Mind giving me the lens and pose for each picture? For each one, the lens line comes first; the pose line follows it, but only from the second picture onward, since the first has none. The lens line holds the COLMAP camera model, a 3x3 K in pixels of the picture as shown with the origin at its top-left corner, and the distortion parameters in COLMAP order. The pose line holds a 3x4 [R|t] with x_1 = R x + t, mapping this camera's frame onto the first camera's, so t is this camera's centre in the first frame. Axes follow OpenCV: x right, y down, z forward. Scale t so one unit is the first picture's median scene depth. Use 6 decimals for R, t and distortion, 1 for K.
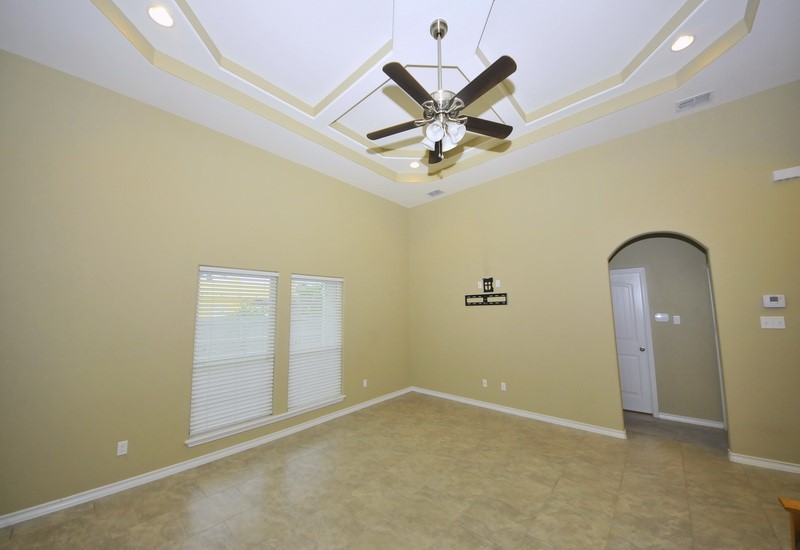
lens RADIAL K [[284.6, 0, 399.5], [0, 284.6, 272.9], [0, 0, 1]] dist [-0.017878, -0.000829]
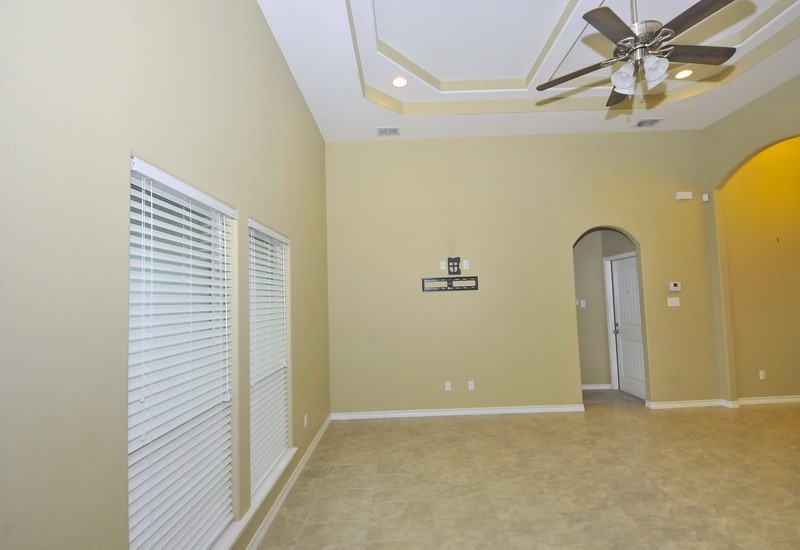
lens RADIAL K [[378.8, 0, 399.7], [0, 378.8, 273.1], [0, 0, 1]] dist [-0.000694, -0.001491]
pose [[0.733769, 0.033673, 0.678564, -0.697540], [-0.068451, 0.997353, 0.024528, 0.061392], [-0.675942, -0.064447, 0.734131, 0.399291]]
